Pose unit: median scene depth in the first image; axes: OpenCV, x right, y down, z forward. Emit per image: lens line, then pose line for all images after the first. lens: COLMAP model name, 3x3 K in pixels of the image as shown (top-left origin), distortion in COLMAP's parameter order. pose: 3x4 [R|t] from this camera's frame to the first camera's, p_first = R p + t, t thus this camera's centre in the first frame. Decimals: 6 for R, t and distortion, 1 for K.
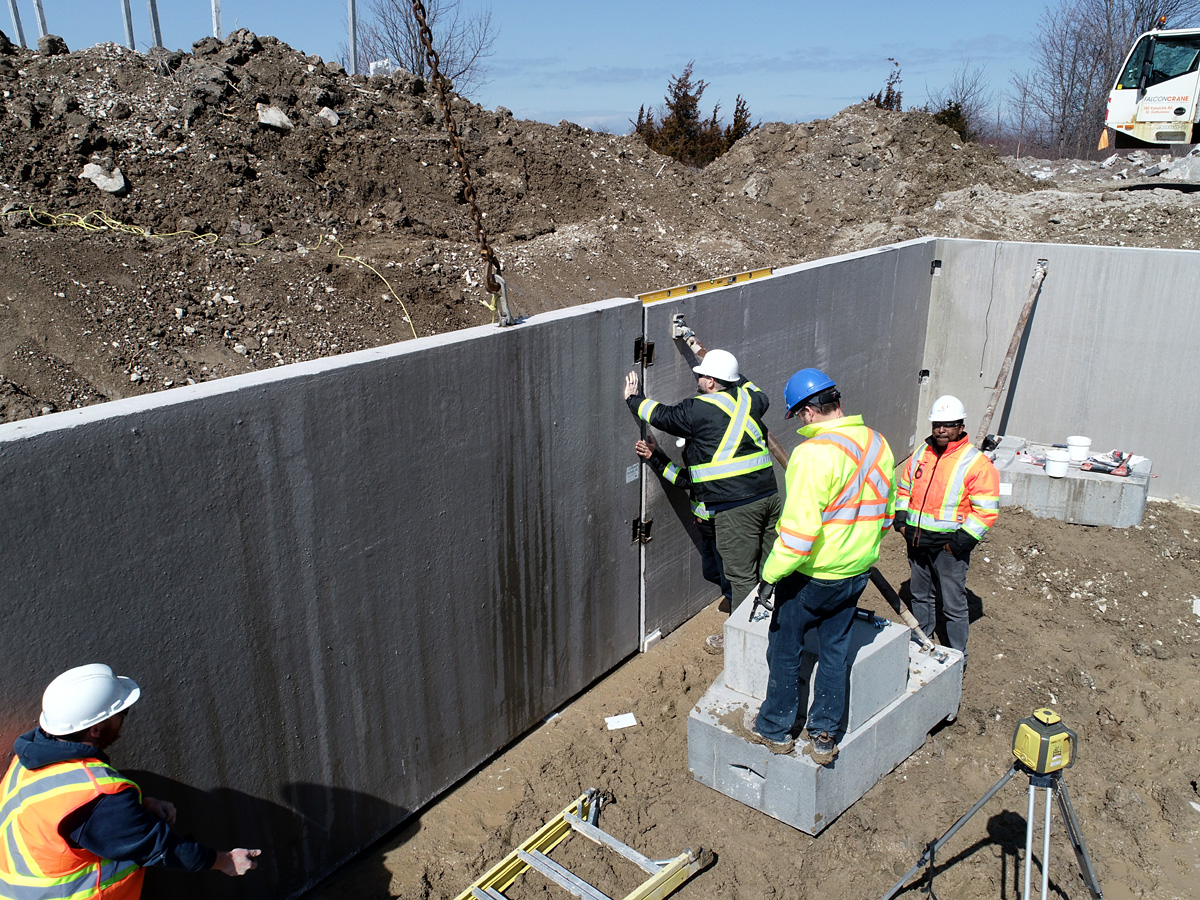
lens RADIAL K [[907.6, 0, 597.2], [0, 907.6, 451.0], [0, 0, 1]] dist [0.002358, -0.004633]
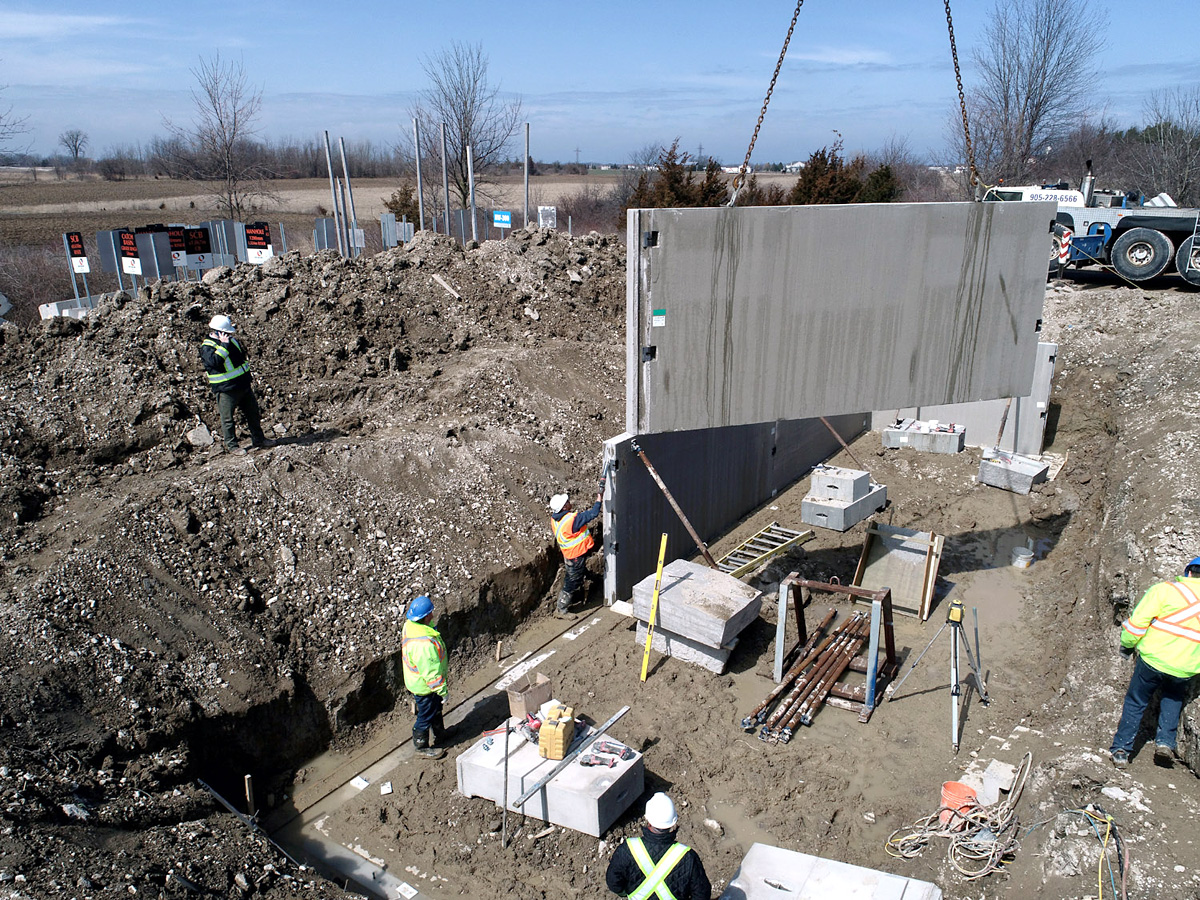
lens RADIAL K [[907.6, 0, 602.1], [0, 907.6, 448.0], [0, 0, 1]] dist [0.002358, -0.004633]
pose [[0.997866, -0.014854, 0.063579, -0.449019], [0.015930, 0.999738, -0.016457, 0.081985], [-0.063318, 0.017435, 0.997841, -1.201673]]
